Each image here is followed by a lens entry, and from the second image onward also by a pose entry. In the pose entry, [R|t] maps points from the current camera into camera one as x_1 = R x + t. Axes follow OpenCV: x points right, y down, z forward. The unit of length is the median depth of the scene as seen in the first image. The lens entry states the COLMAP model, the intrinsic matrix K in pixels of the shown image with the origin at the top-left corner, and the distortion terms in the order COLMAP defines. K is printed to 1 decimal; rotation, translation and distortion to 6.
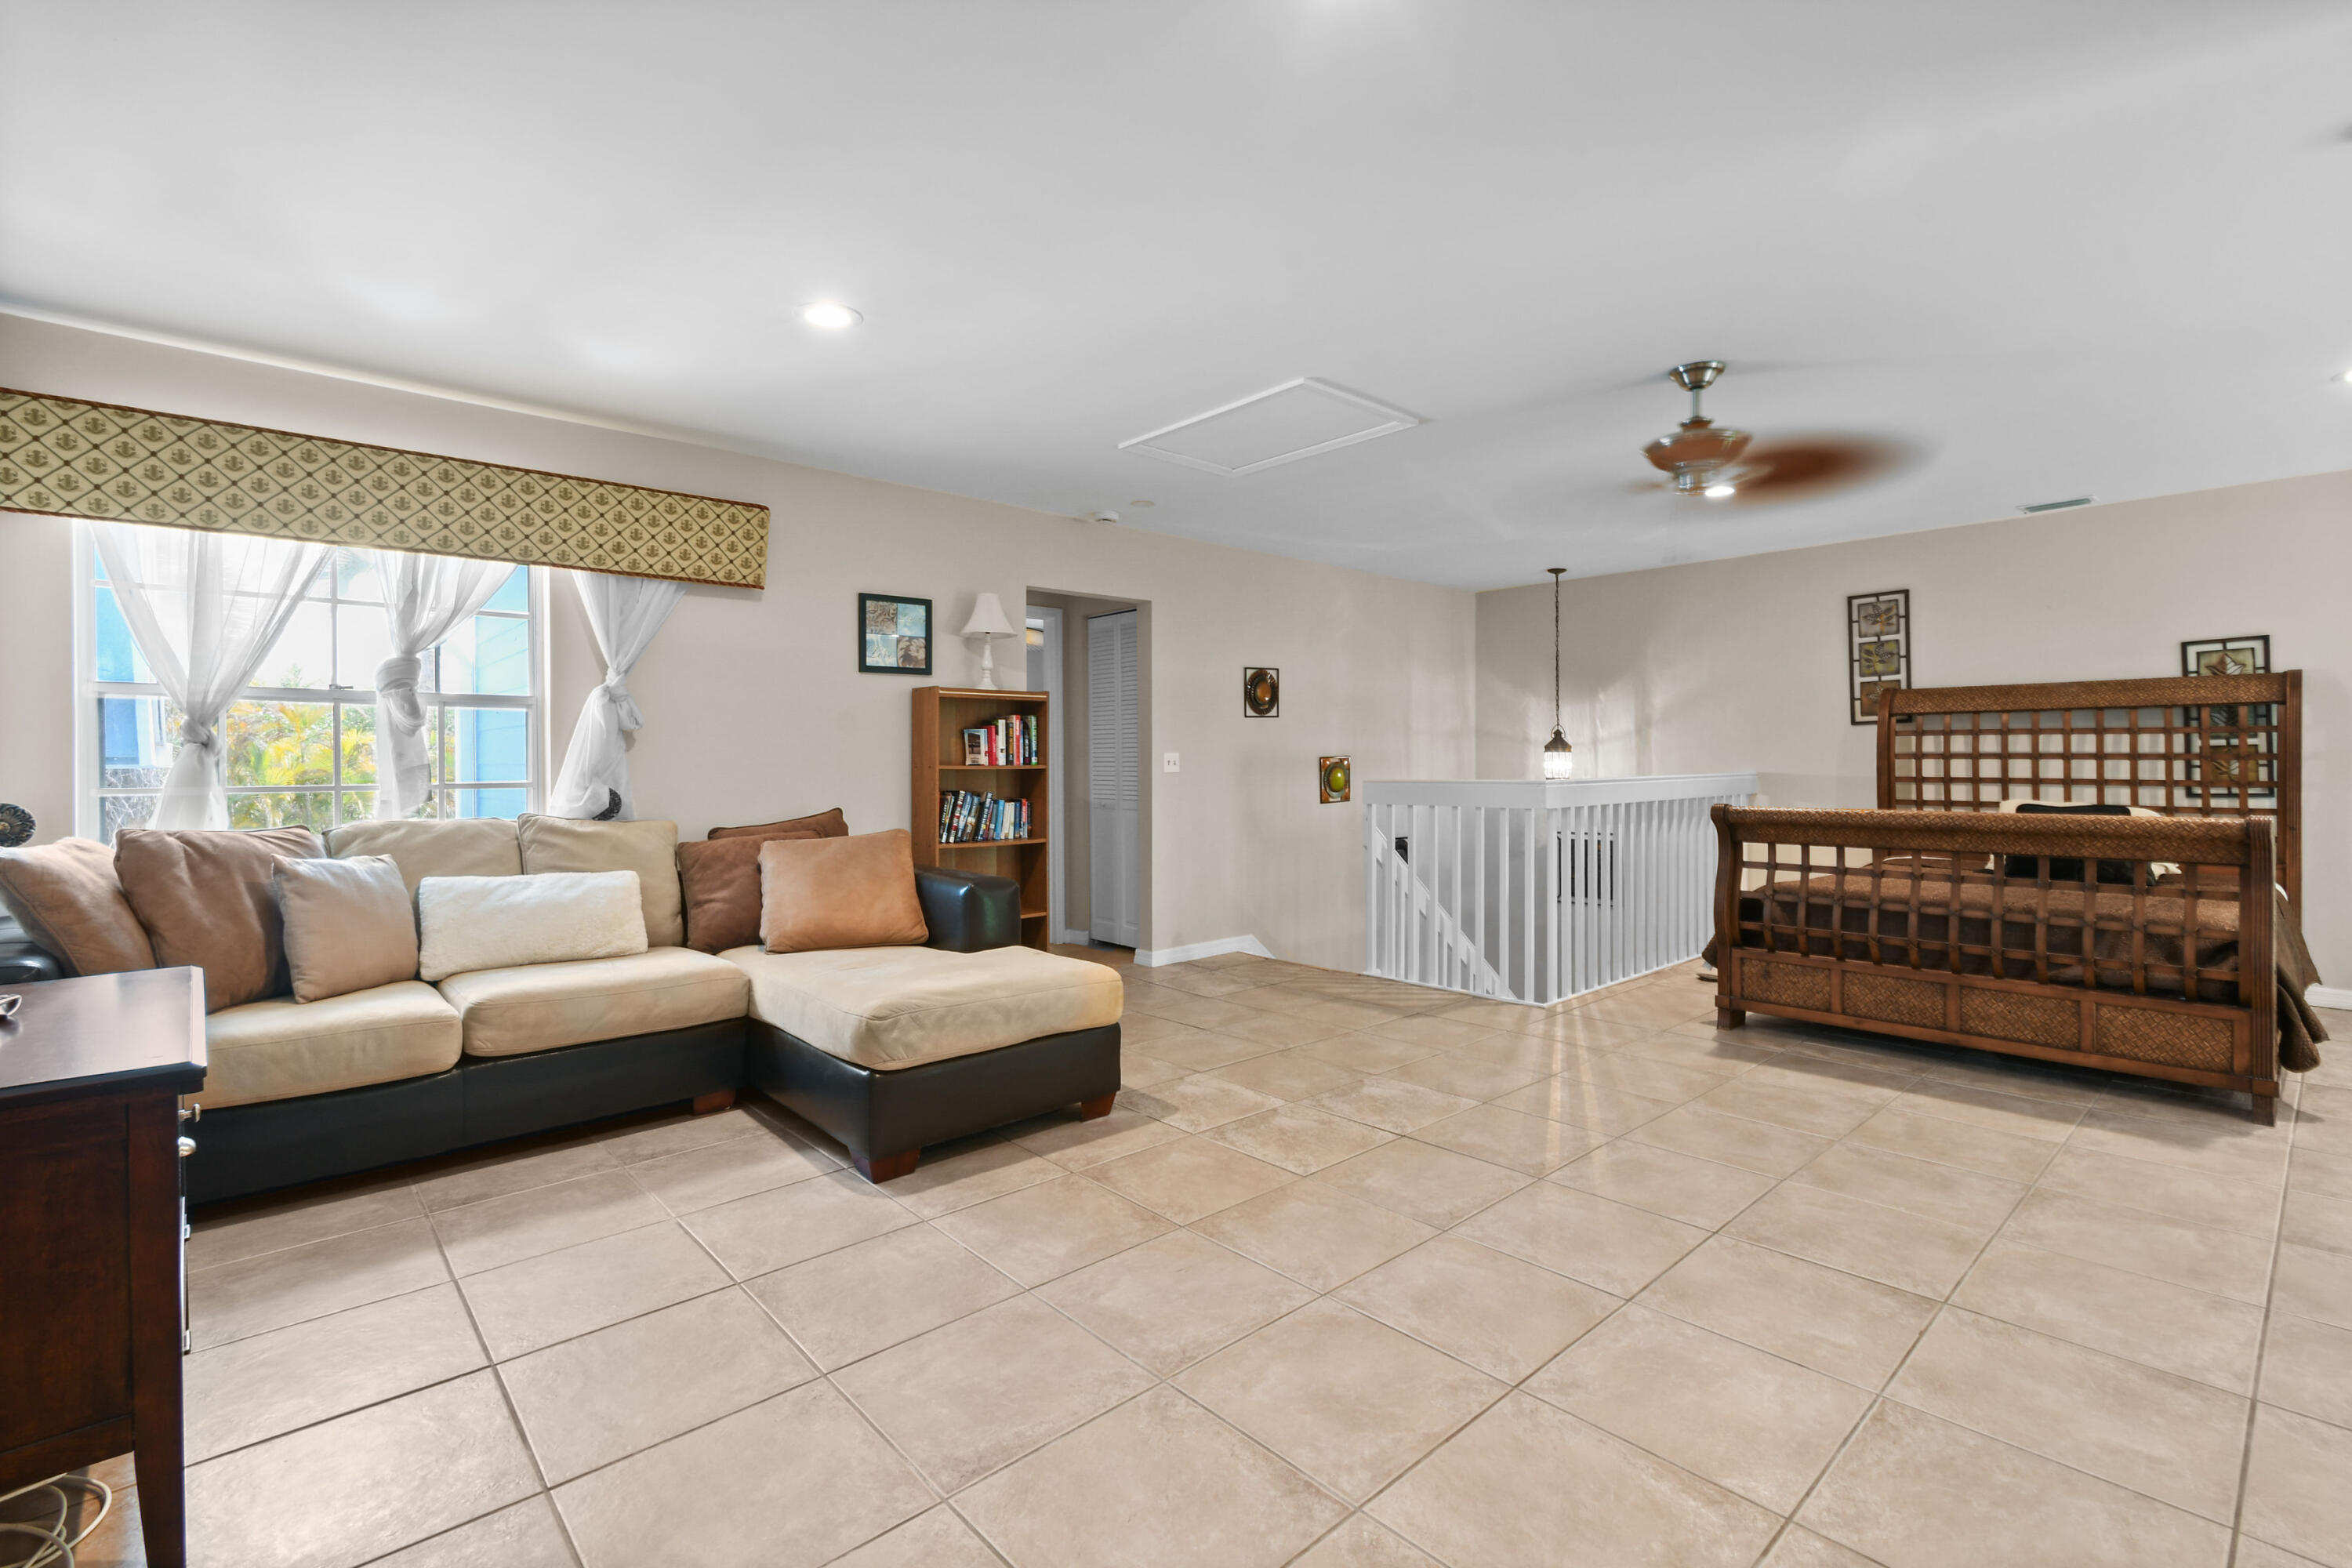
lens RADIAL K [[1055.2, 0, 1180.0], [0, 1055.2, 777.2], [0, 0, 1]] dist [0.019302, -0.001345]
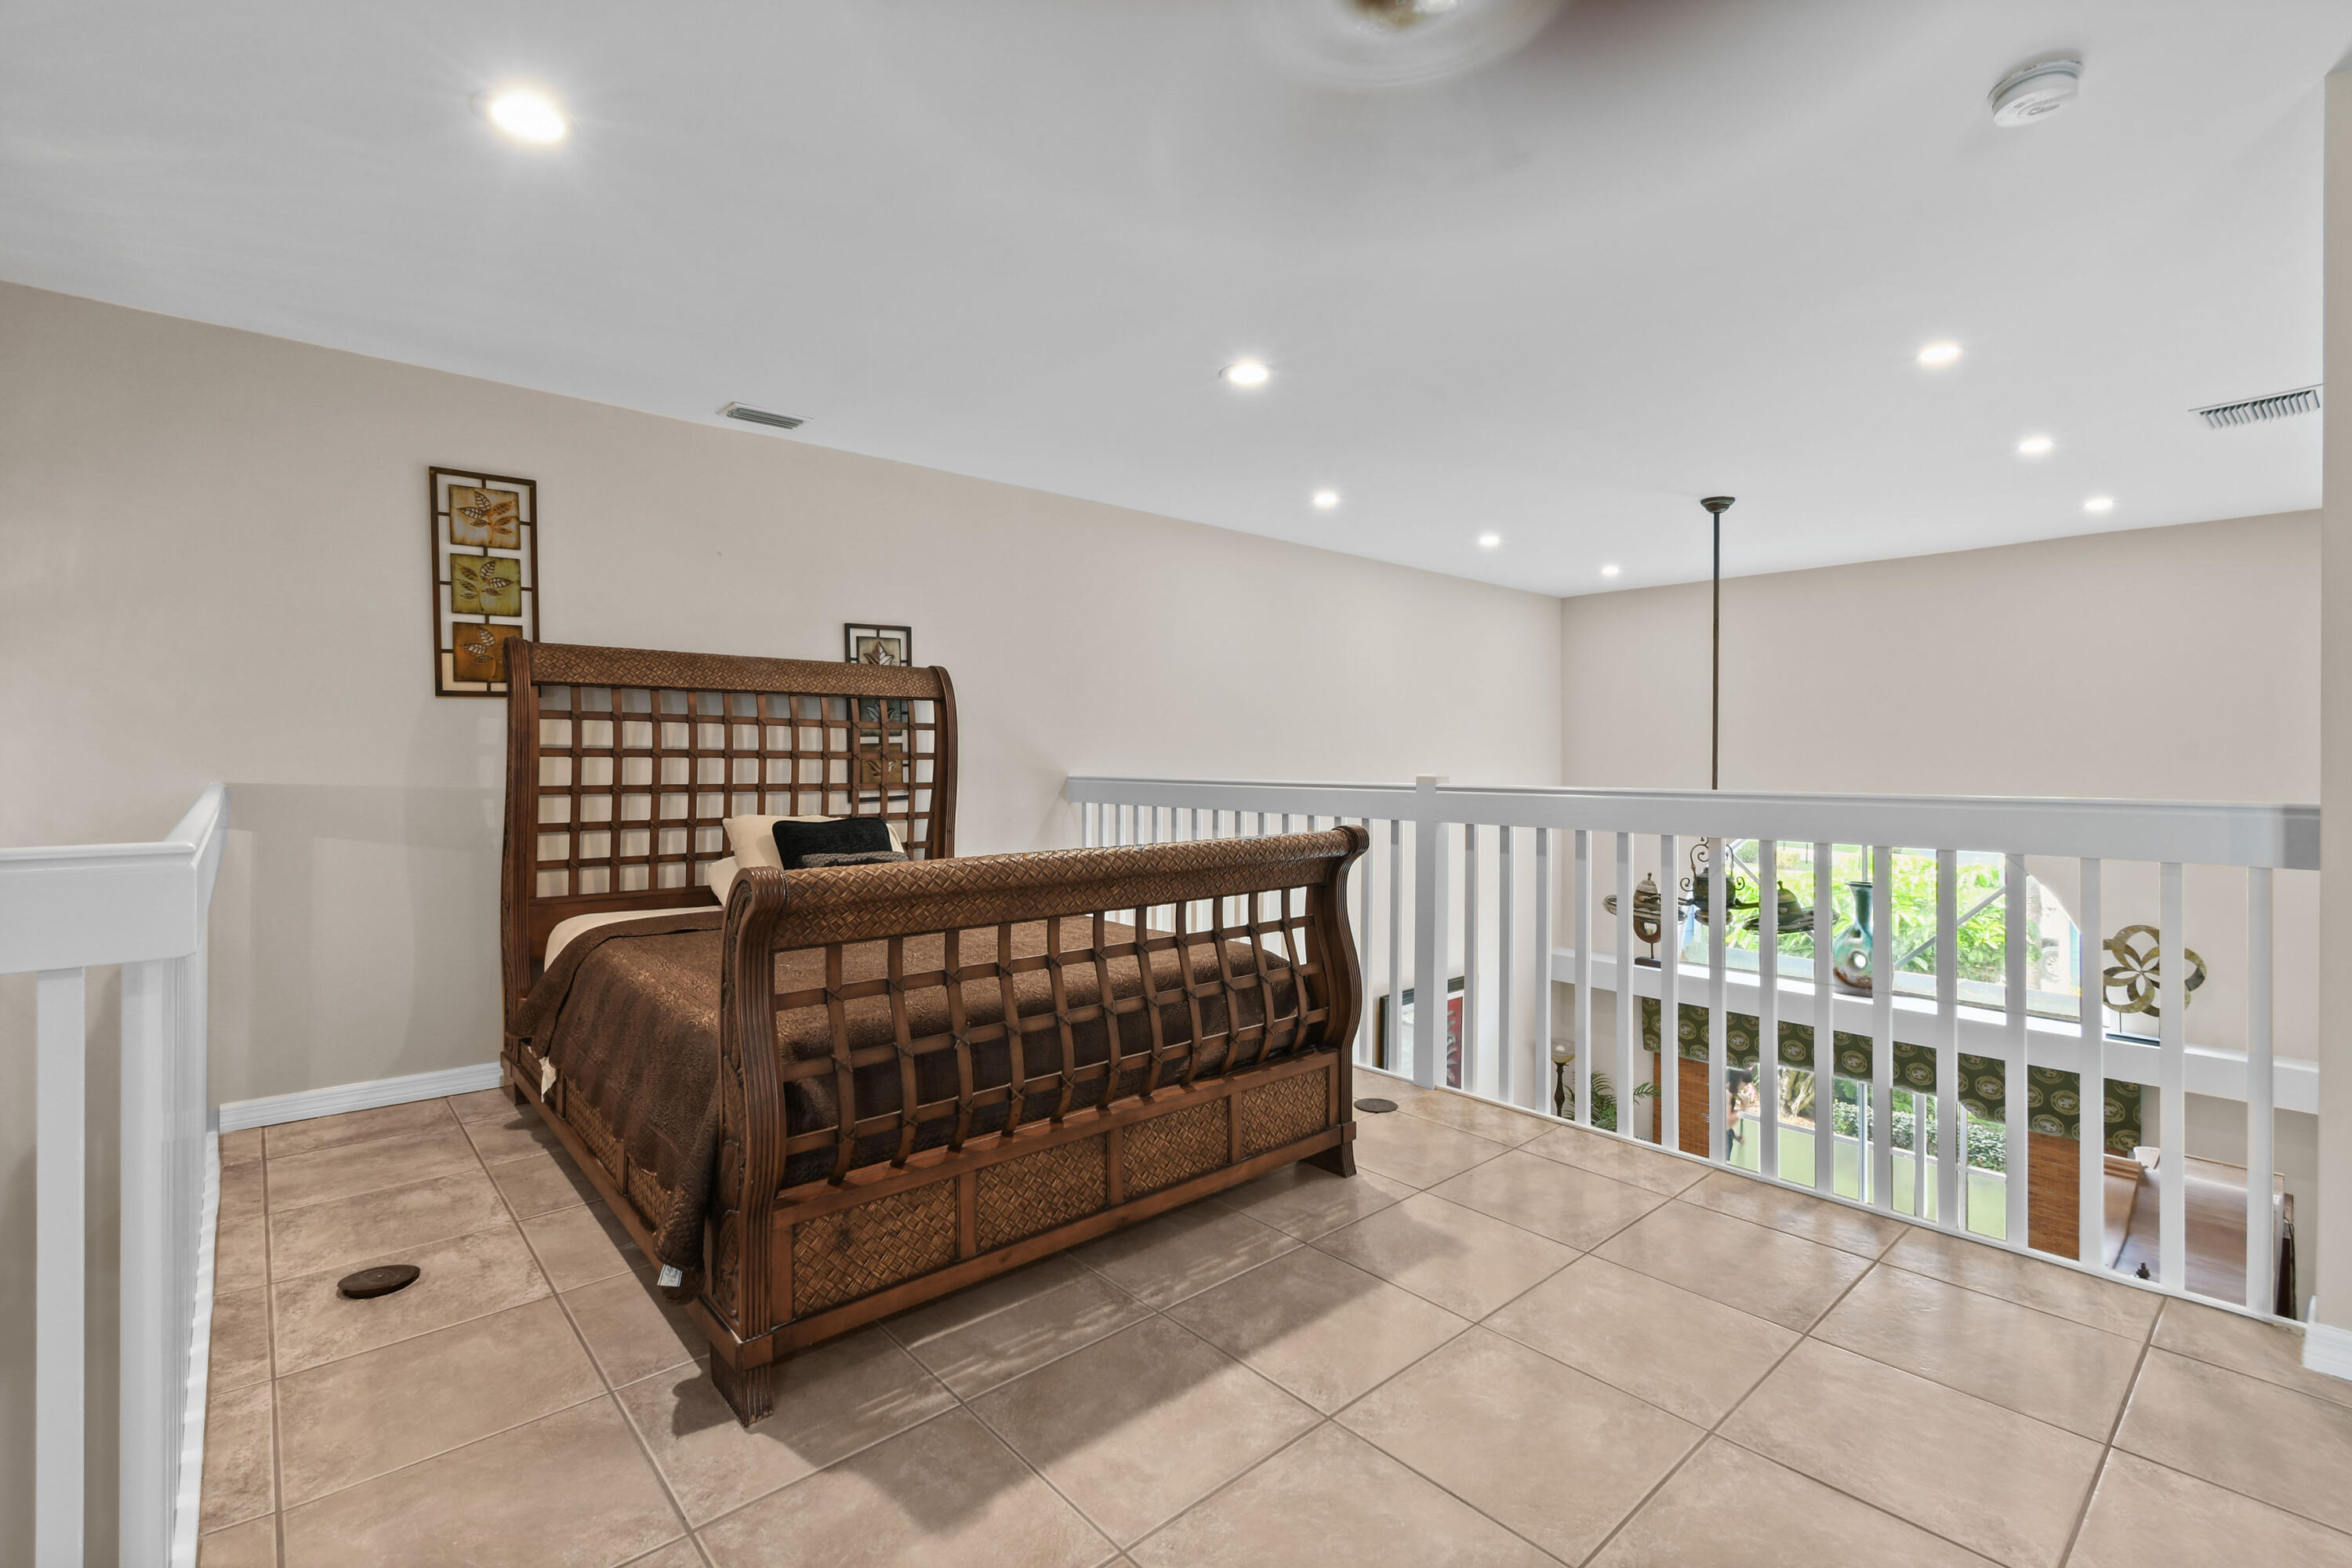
lens RADIAL K [[1055.2, 0, 1218.9], [0, 1055.2, 746.1], [0, 0, 1]] dist [0.019302, -0.001345]
pose [[0.003927, 0.010940, 0.999932, 0.074074], [0.011626, 0.999872, -0.010985, -0.012332], [-0.999925, 0.011668, 0.003799, 0.616776]]
